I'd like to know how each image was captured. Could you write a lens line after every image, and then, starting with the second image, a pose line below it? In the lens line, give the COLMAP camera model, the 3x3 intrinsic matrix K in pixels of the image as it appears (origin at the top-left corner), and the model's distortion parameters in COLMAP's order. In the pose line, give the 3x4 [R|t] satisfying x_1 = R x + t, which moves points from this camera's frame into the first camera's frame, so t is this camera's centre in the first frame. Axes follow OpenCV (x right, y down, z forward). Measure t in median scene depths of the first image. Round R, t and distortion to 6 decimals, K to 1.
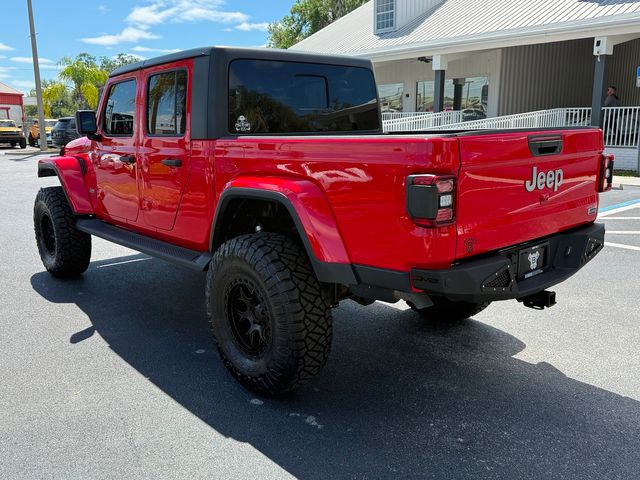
lens RADIAL K [[556.4, 0, 331.4], [0, 556.4, 242.9], [0, 0, 1]] dist [0.034066, -0.003917]
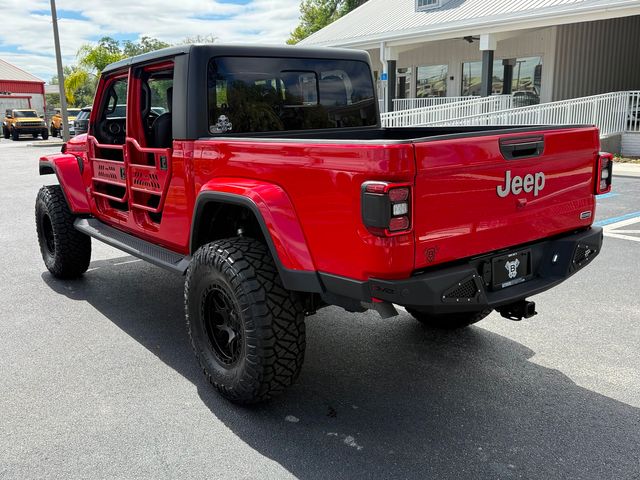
lens RADIAL K [[615.5, 0, 321.0], [0, 615.5, 239.7], [0, 0, 1]] dist [0.034468, 0.000000]
pose [[0.996821, 0.006163, -0.079435, 0.095956], [-0.006439, 0.999974, -0.003209, -0.009571], [0.079413, 0.003710, 0.996835, -0.053592]]
